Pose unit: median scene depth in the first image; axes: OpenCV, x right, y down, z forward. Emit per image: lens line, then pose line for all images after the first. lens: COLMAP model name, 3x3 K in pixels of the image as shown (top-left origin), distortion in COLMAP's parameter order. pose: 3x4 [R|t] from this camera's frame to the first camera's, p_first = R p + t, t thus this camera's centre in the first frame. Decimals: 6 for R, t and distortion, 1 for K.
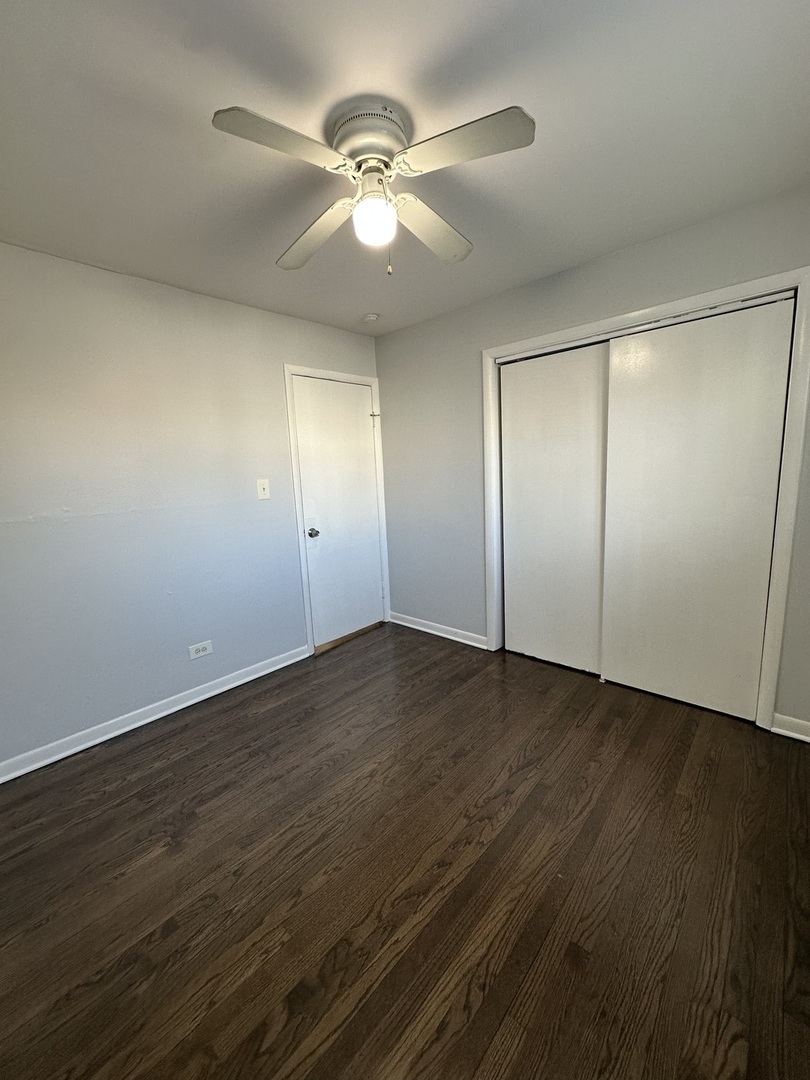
lens RADIAL K [[429.2, 0, 406.1], [0, 429.2, 540.8], [0, 0, 1]] dist [-0.005150, 0.000680]
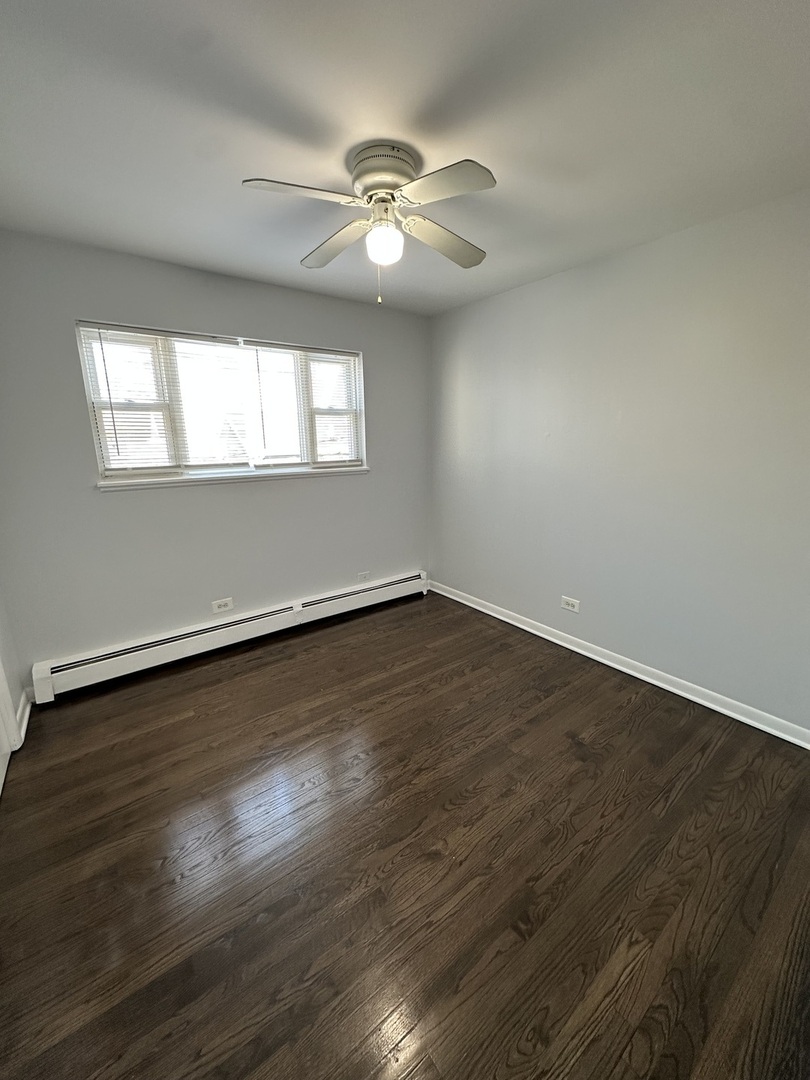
lens RADIAL K [[429.2, 0, 406.1], [0, 429.2, 540.8], [0, 0, 1]] dist [-0.005150, 0.000680]
pose [[-0.980563, 0.013532, 0.195737, -0.304041], [0.087147, 0.923850, 0.372701, -0.376816], [-0.175789, 0.382514, -0.907073, 2.068771]]
